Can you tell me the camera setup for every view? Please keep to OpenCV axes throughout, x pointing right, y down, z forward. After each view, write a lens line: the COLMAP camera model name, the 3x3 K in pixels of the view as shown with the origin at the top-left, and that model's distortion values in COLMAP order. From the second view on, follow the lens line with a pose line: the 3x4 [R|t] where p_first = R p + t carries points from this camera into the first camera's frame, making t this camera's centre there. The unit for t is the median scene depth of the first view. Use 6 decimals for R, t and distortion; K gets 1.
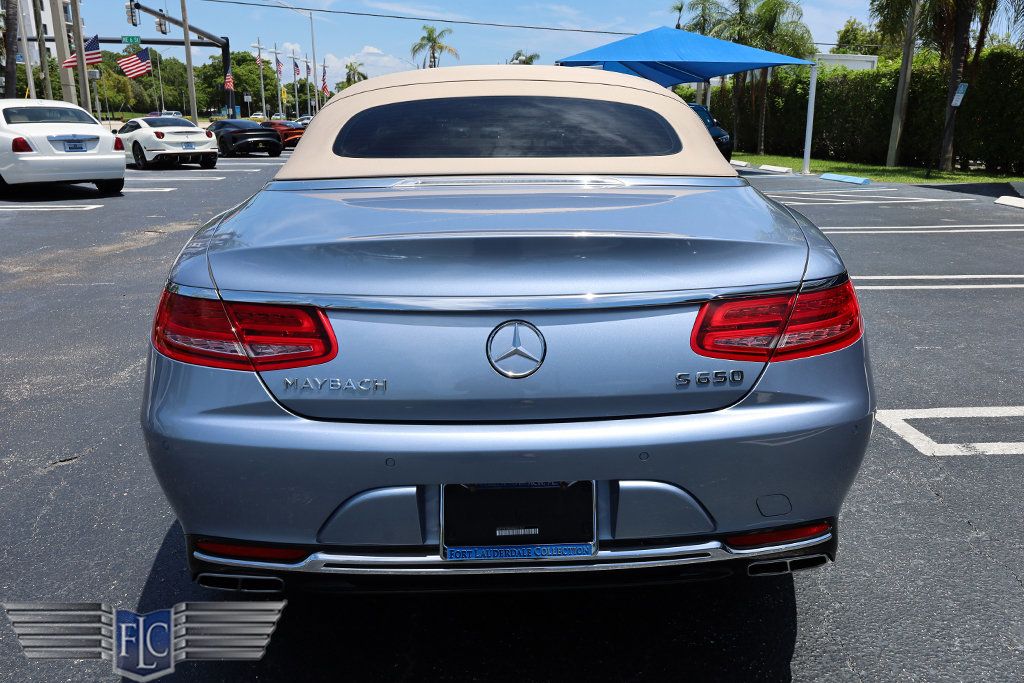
lens RADIAL K [[714.0, 0, 515.2], [0, 714.0, 340.7], [0, 0, 1]] dist [0.001307, 0.003573]
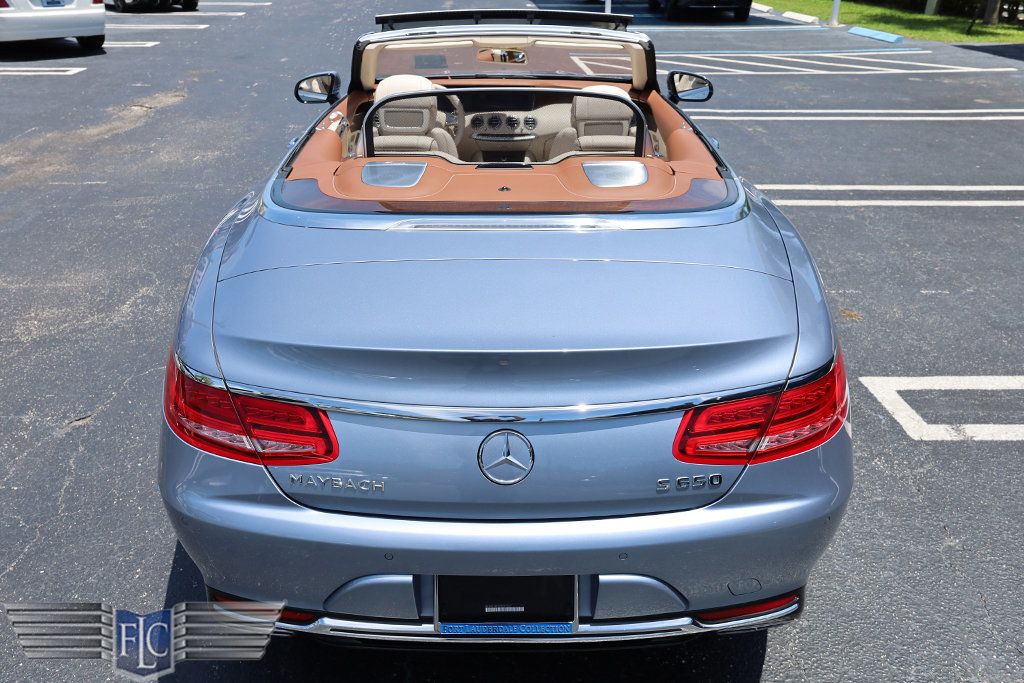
lens RADIAL K [[725.1, 0, 483.3], [0, 725.1, 341.4], [0, 0, 1]] dist [-0.003668, 0.005294]
pose [[0.999175, 0.017220, -0.036771, 0.004038], [-0.011287, 0.987718, 0.155840, -0.302493], [0.039003, -0.155297, 0.987098, -0.033365]]
